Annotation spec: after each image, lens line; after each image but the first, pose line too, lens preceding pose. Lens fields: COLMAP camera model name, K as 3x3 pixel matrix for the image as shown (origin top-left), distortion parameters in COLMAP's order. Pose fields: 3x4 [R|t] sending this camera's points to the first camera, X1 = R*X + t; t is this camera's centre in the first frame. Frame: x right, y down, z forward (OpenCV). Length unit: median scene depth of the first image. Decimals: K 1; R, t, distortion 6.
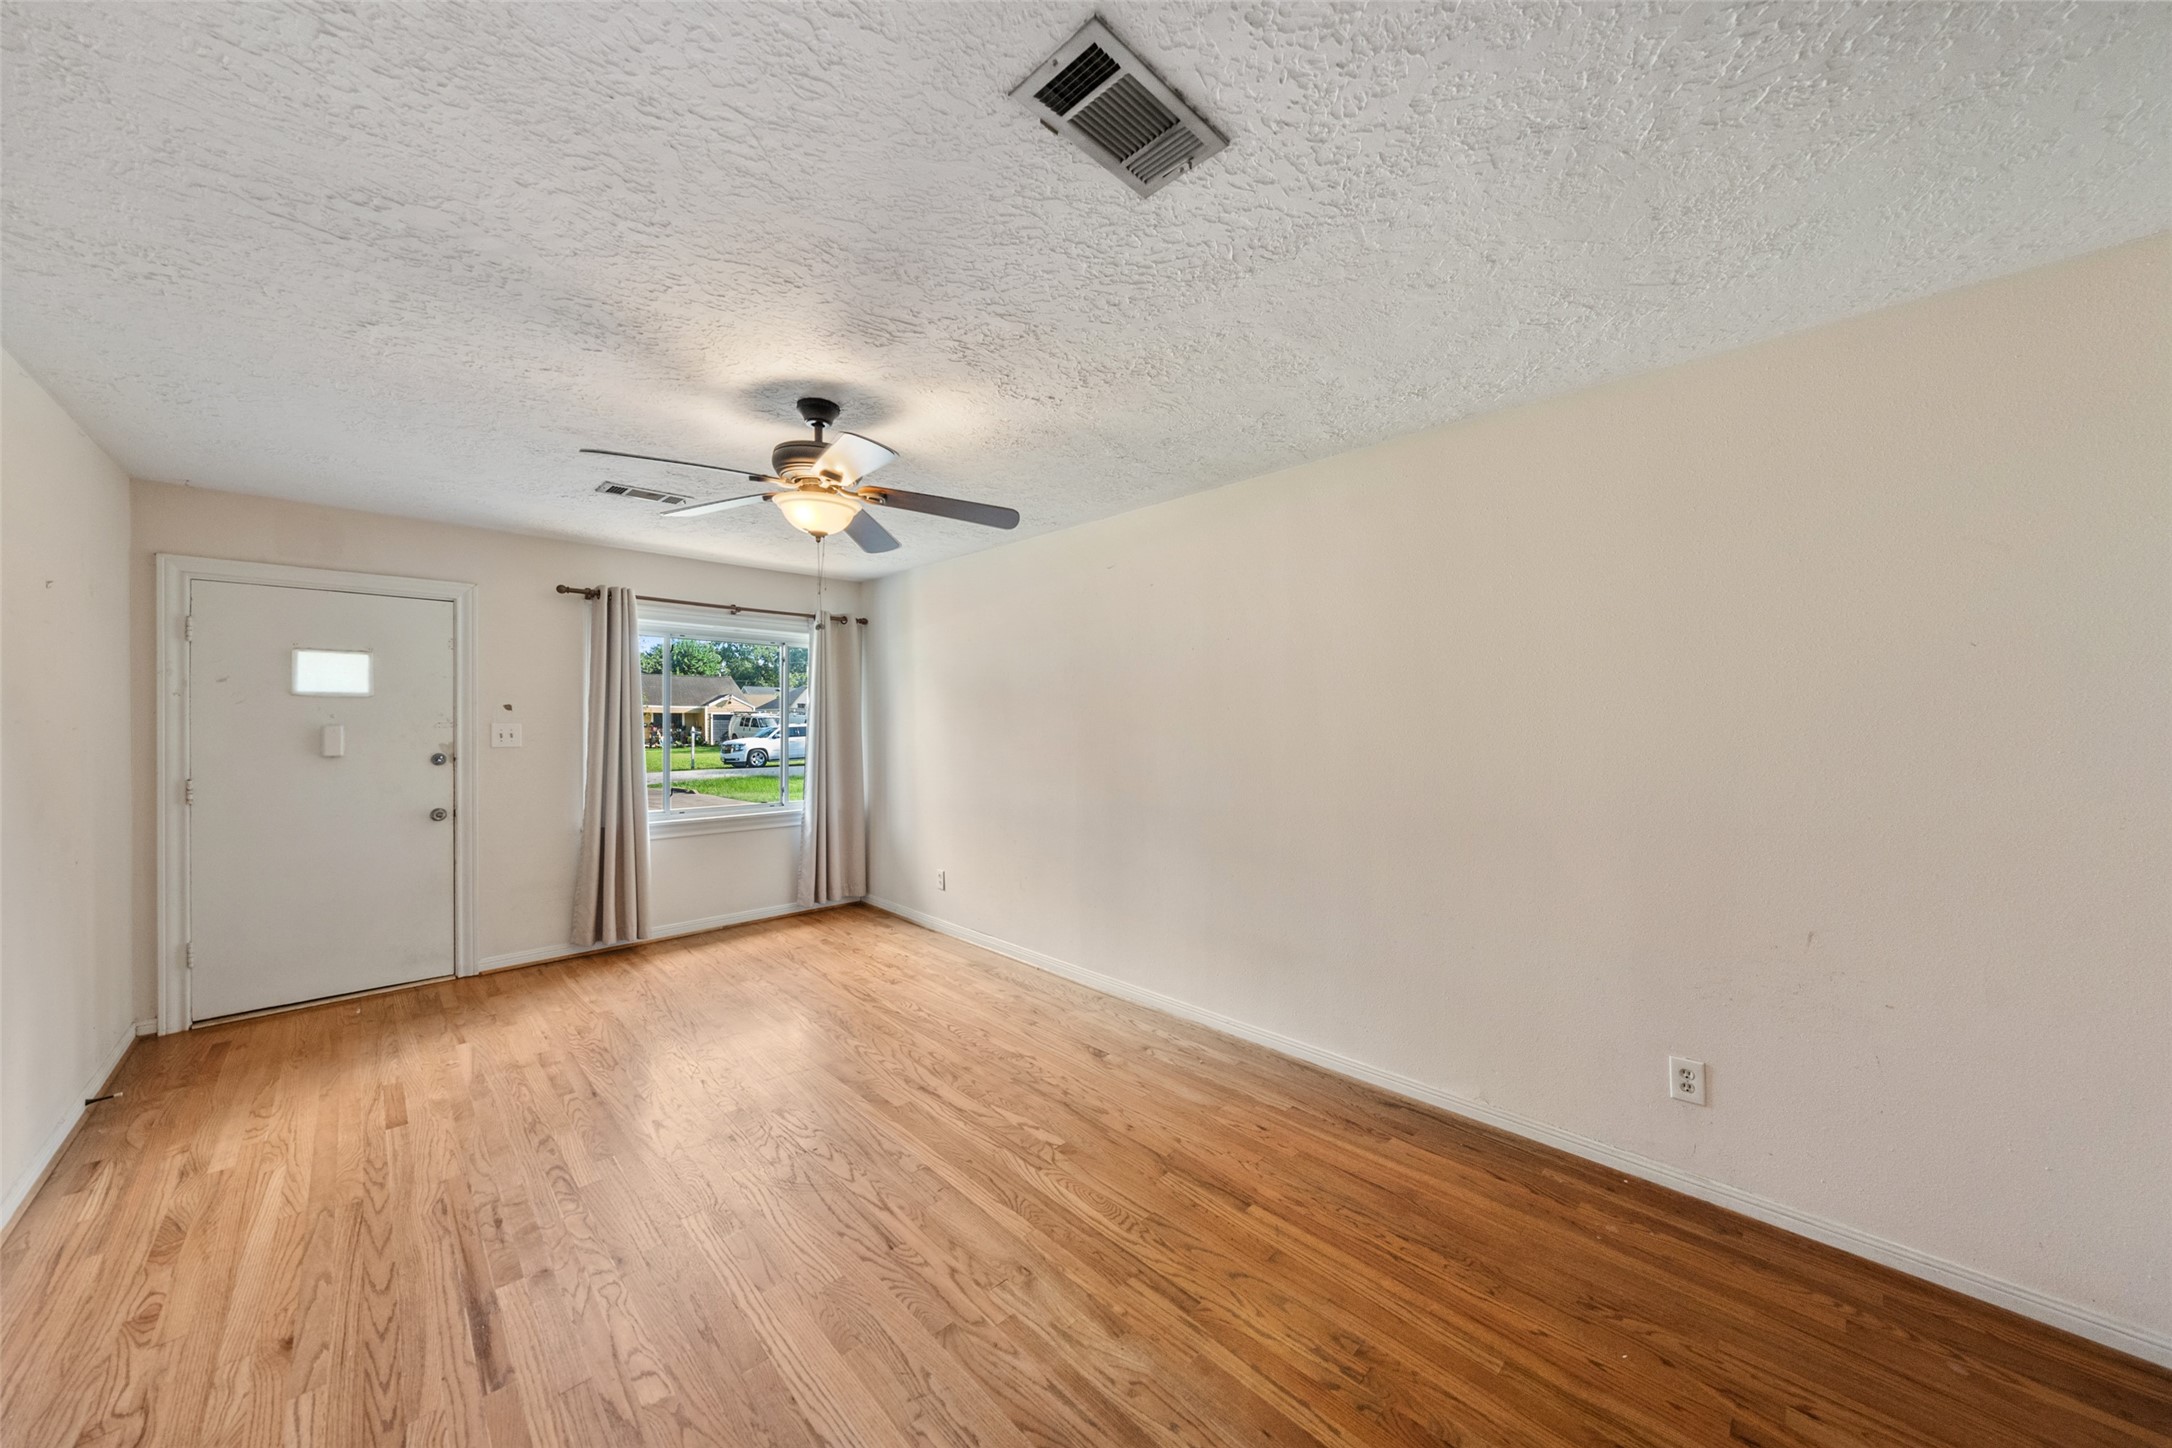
lens RADIAL K [[745.4, 0, 1089.8], [0, 745.4, 725.1], [0, 0, 1]] dist [-0.001611, -0.000007]
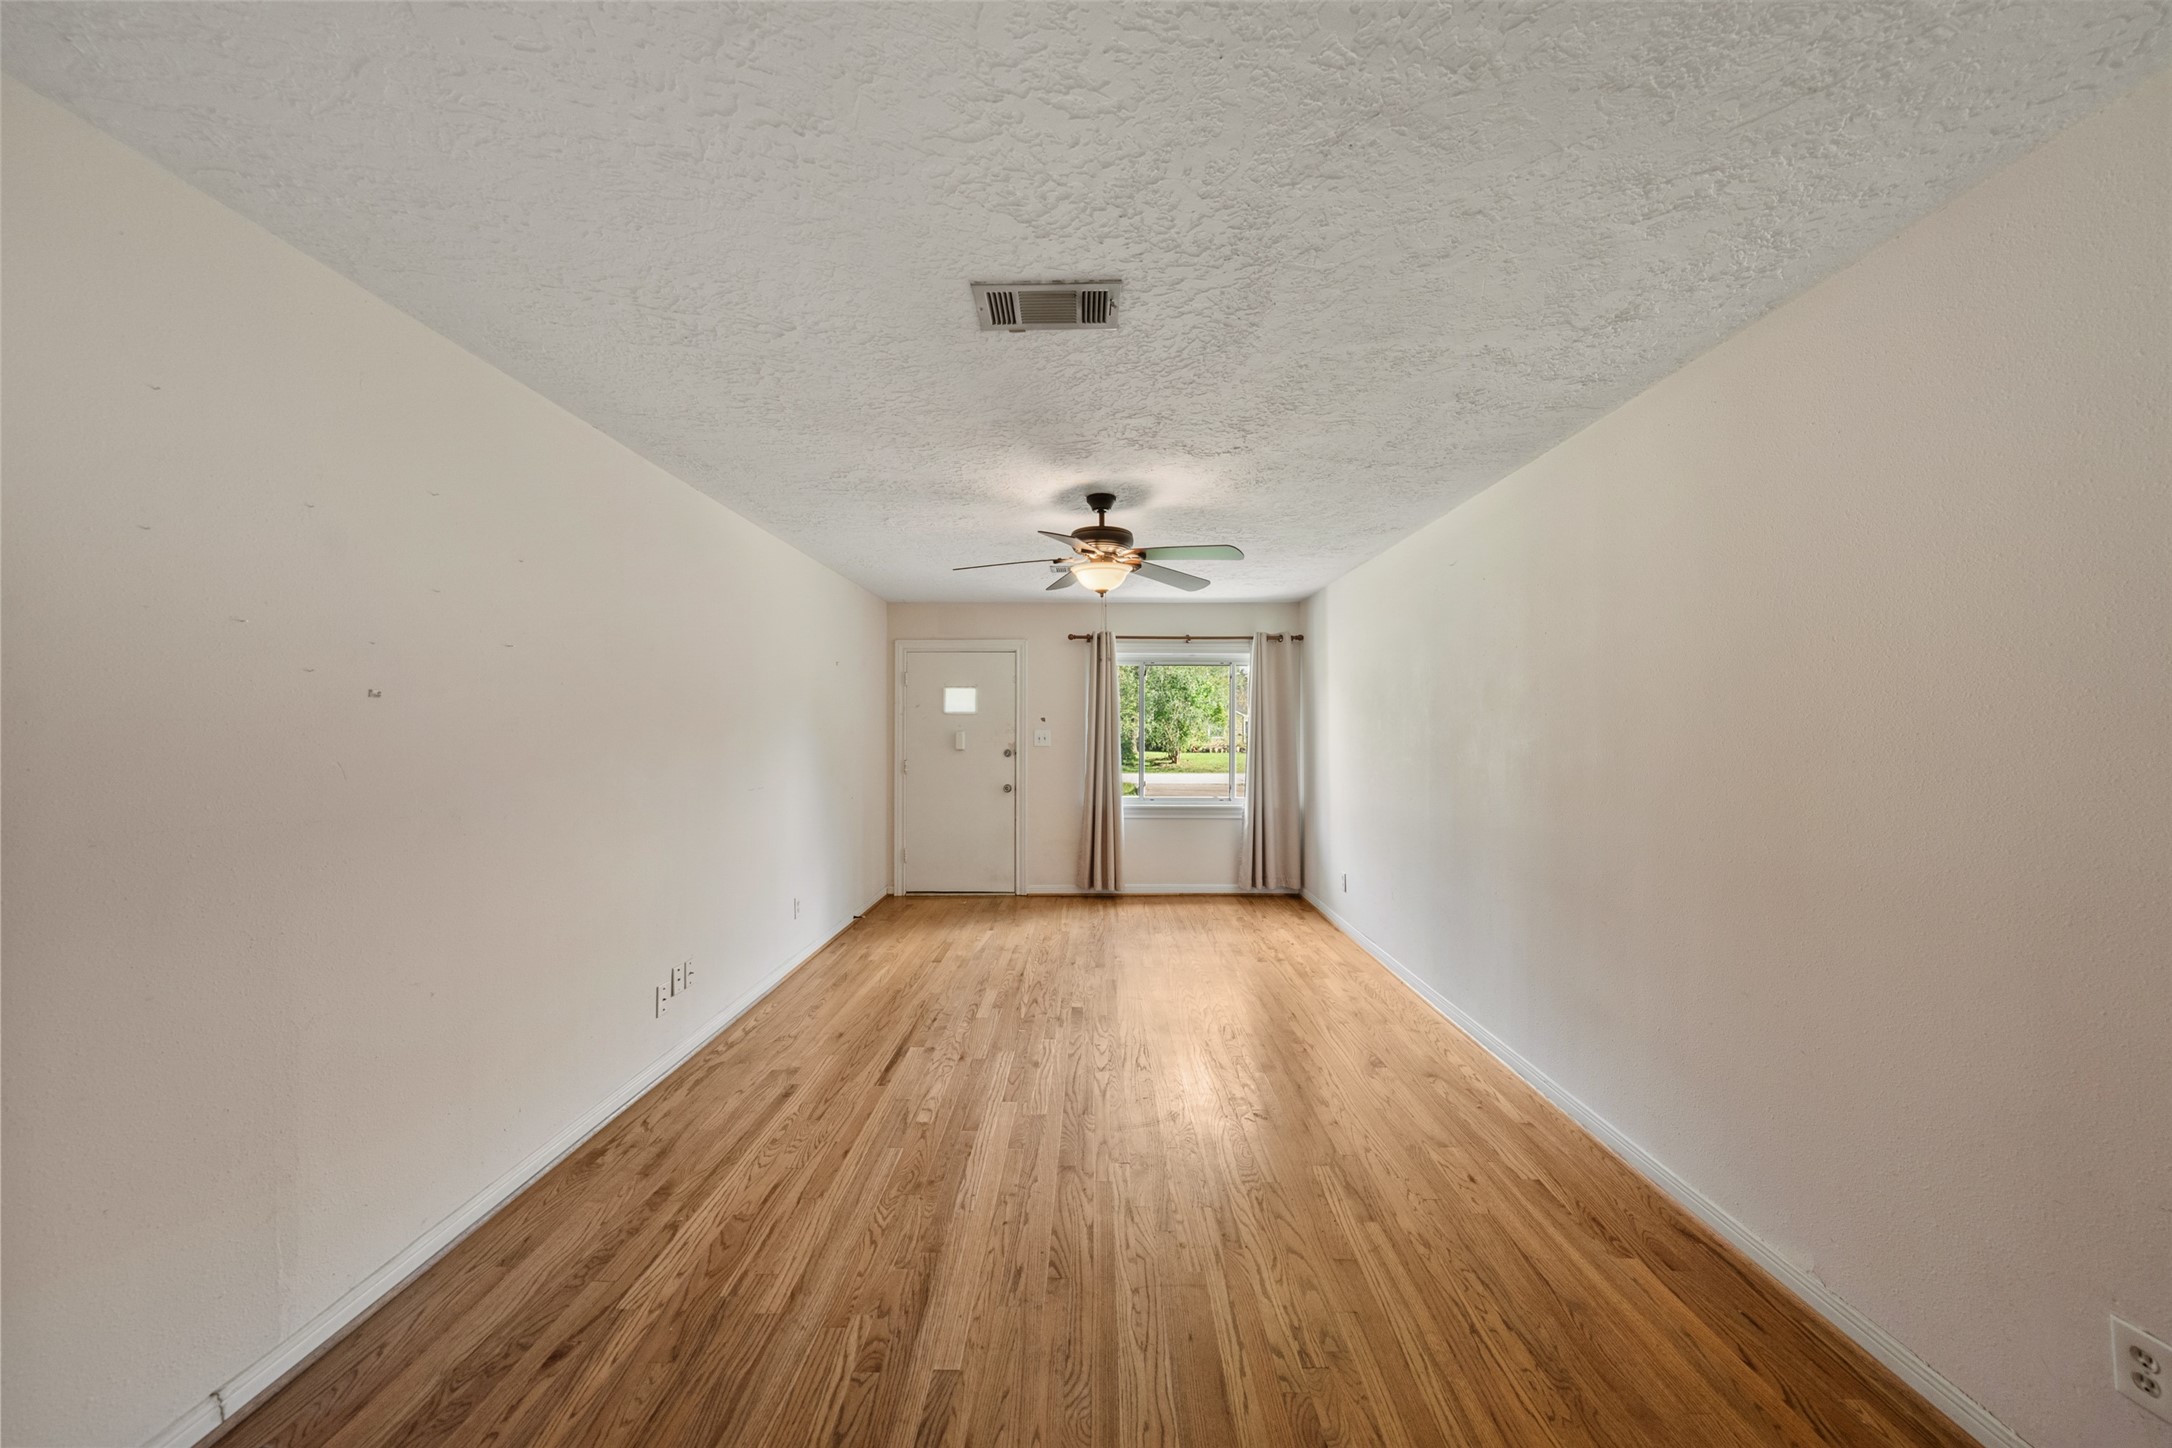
lens RADIAL K [[741.6, 0, 1086.0], [0, 741.6, 724.0], [0, 0, 1]] dist [-0.000874, 0.000193]
pose [[0.701273, -0.004578, -0.712878, 0.508585], [-0.003939, 0.999939, -0.010295, 0.000131], [0.712882, 0.010027, 0.701213, 0.029368]]
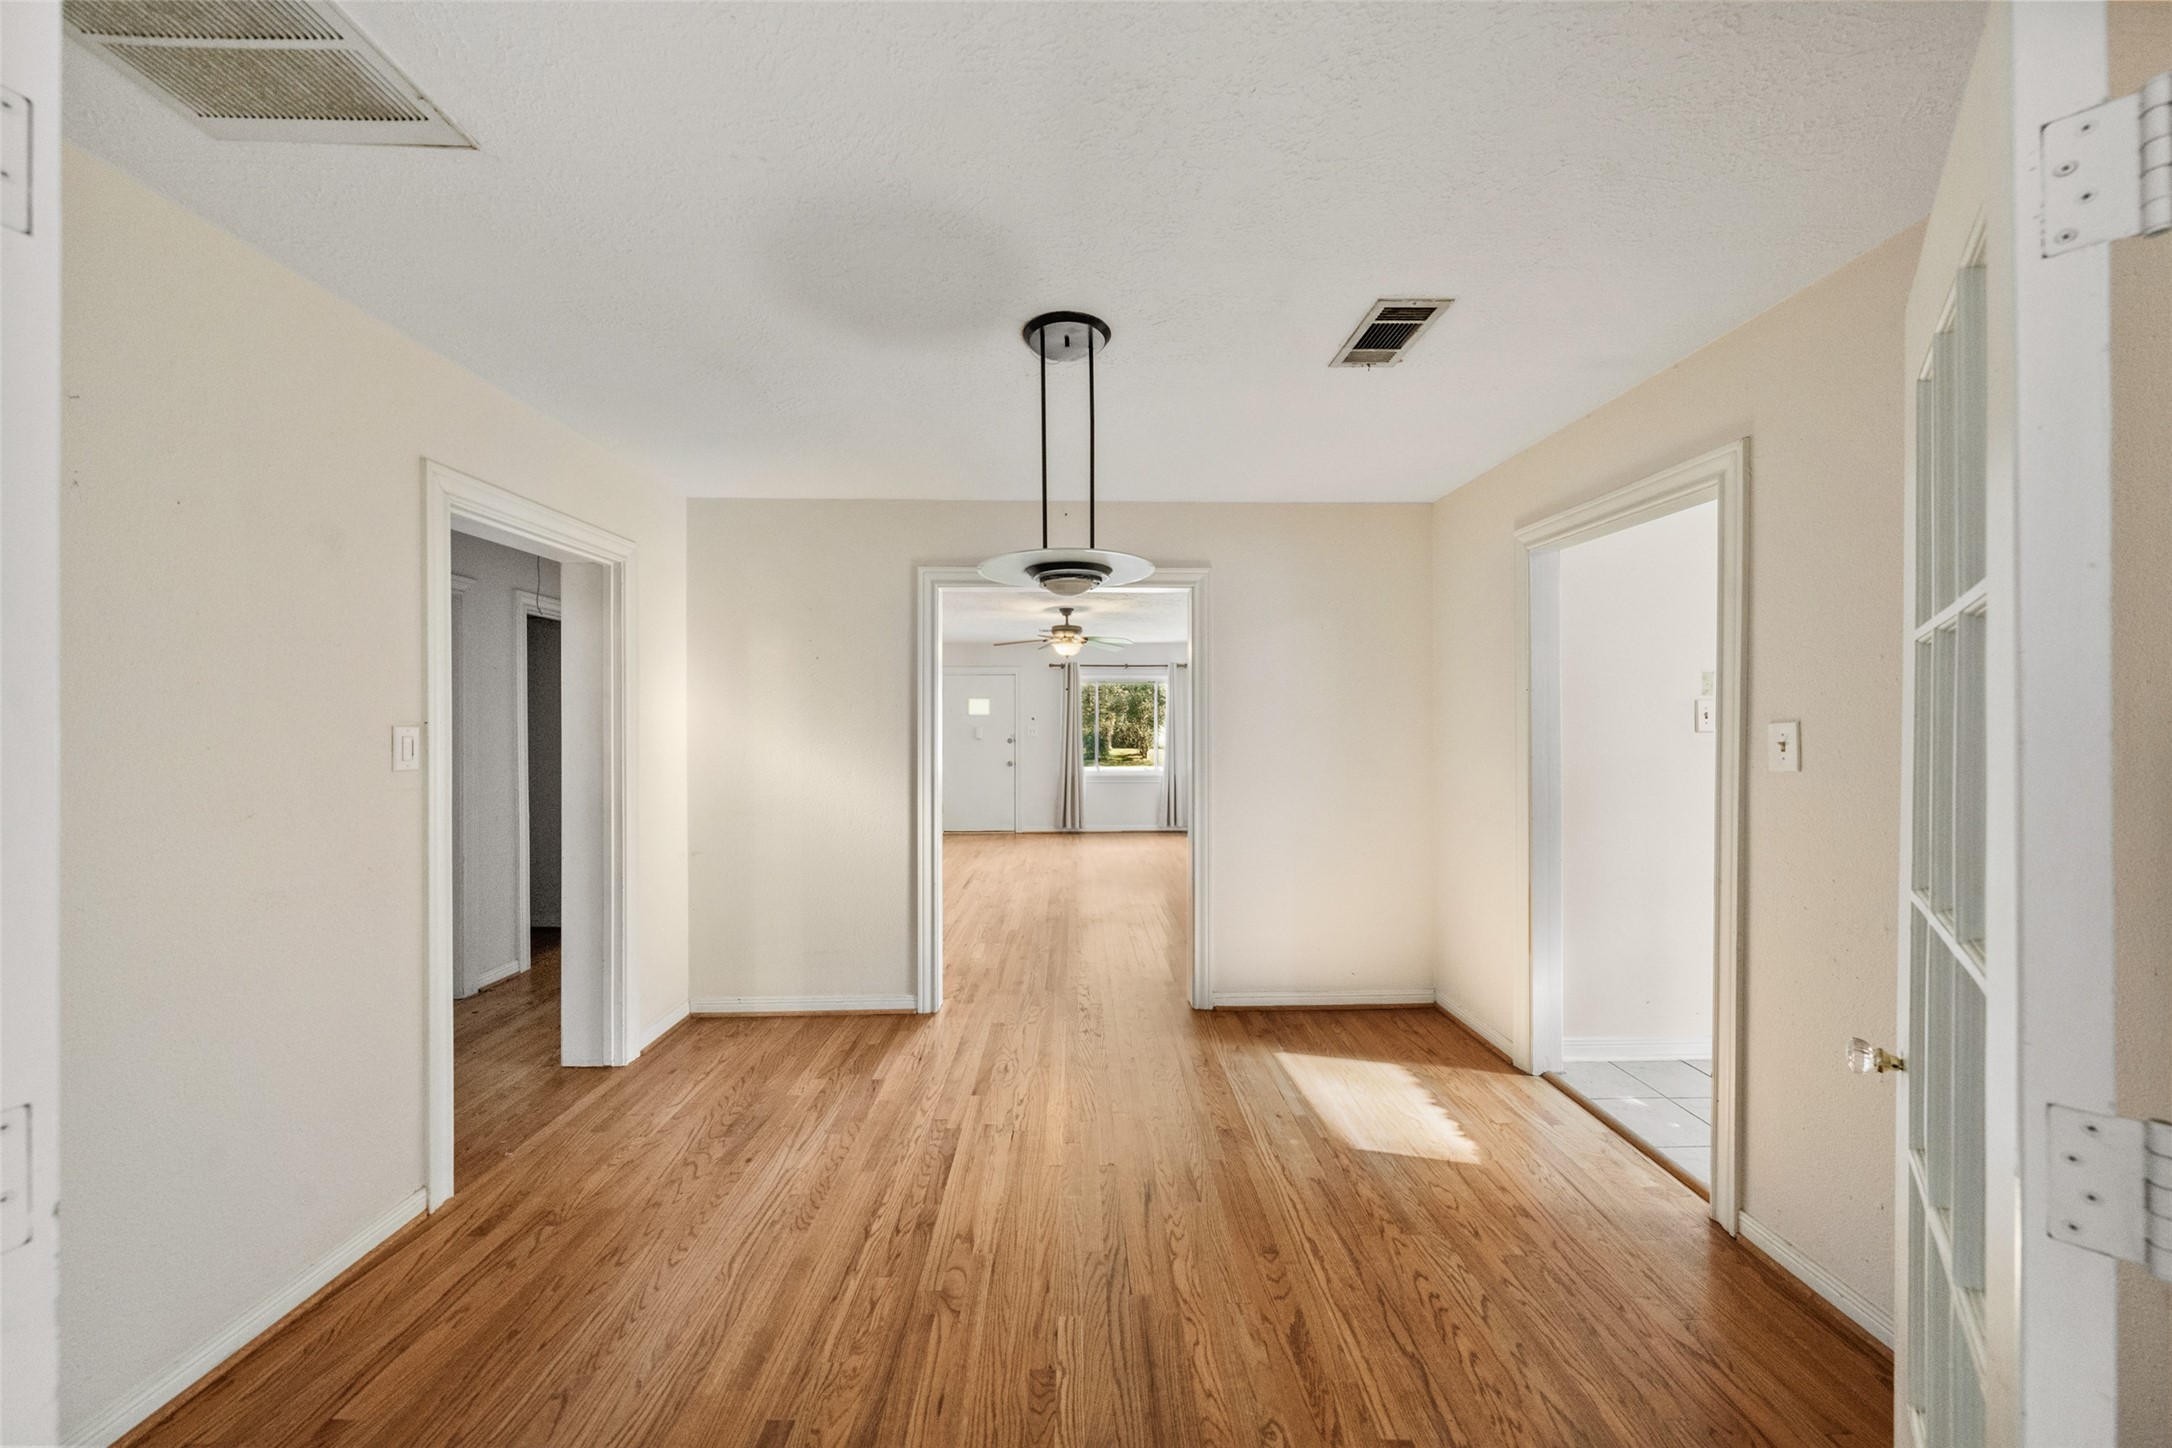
lens RADIAL K [[744.6, 0, 1082.1], [0, 744.6, 723.4], [0, 0, 1]] dist [-0.001411, -0.000028]
pose [[0.718310, -0.005191, -0.695704, 1.387433], [-0.001772, 0.999955, -0.009291, 0.016385], [0.695721, 0.007907, 0.718269, -0.813444]]
